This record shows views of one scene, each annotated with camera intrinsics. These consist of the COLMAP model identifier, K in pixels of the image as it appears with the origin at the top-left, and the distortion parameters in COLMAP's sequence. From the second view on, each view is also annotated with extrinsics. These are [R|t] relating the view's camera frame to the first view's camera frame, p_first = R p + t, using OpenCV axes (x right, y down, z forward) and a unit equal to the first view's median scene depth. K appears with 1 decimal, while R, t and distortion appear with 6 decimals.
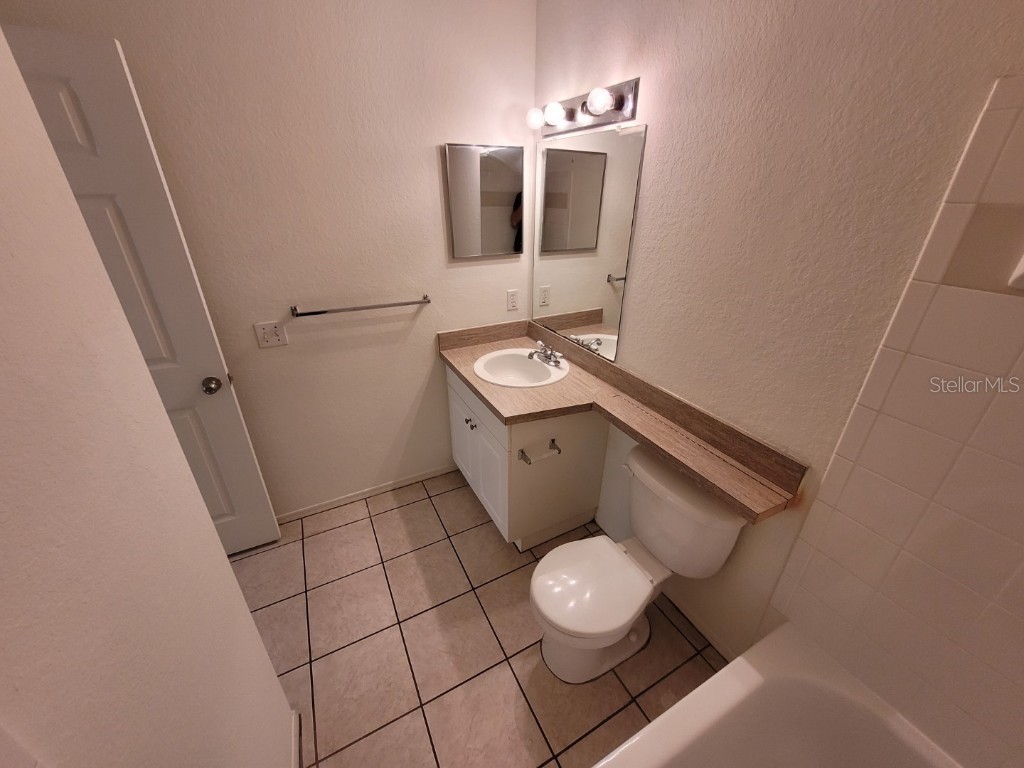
lens RADIAL K [[400.4, 0, 513.2], [0, 400.4, 384.5], [0, 0, 1]] dist [0.001178, 0.000469]
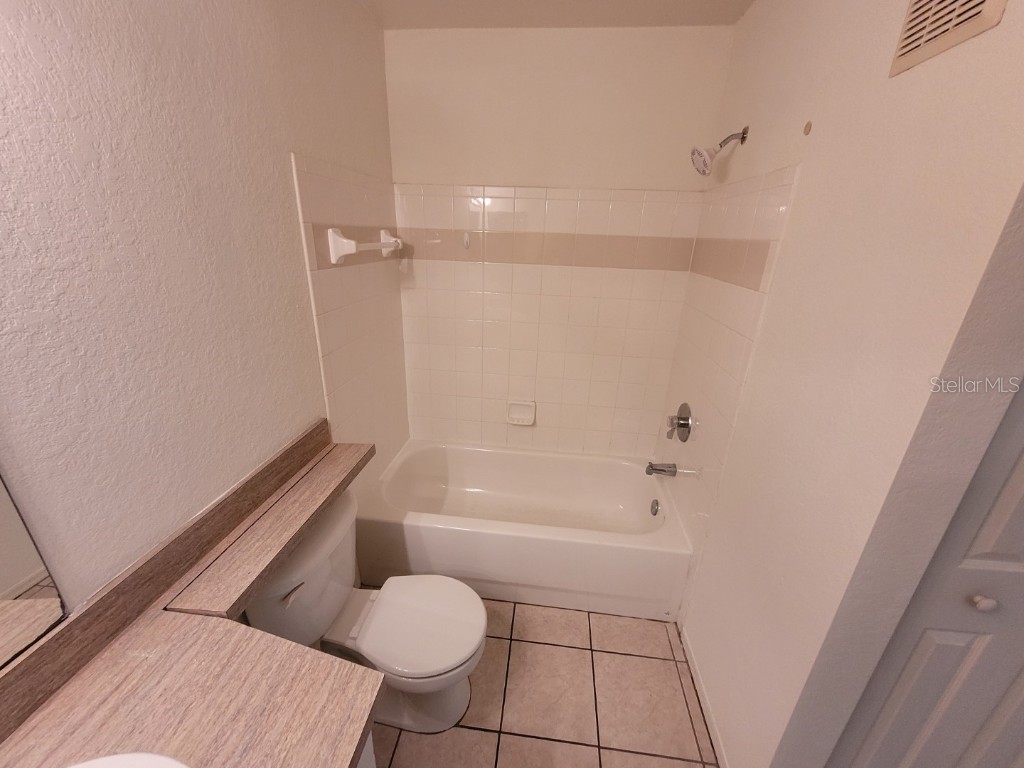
lens RADIAL K [[400.4, 0, 508.5], [0, 400.4, 383.2], [0, 0, 1]] dist [0.001178, 0.000469]
pose [[-0.822993, -0.233417, 0.517879, -0.355726], [0.214375, 0.716640, 0.663679, -0.523311], [-0.526047, 0.657224, -0.539751, 1.100162]]
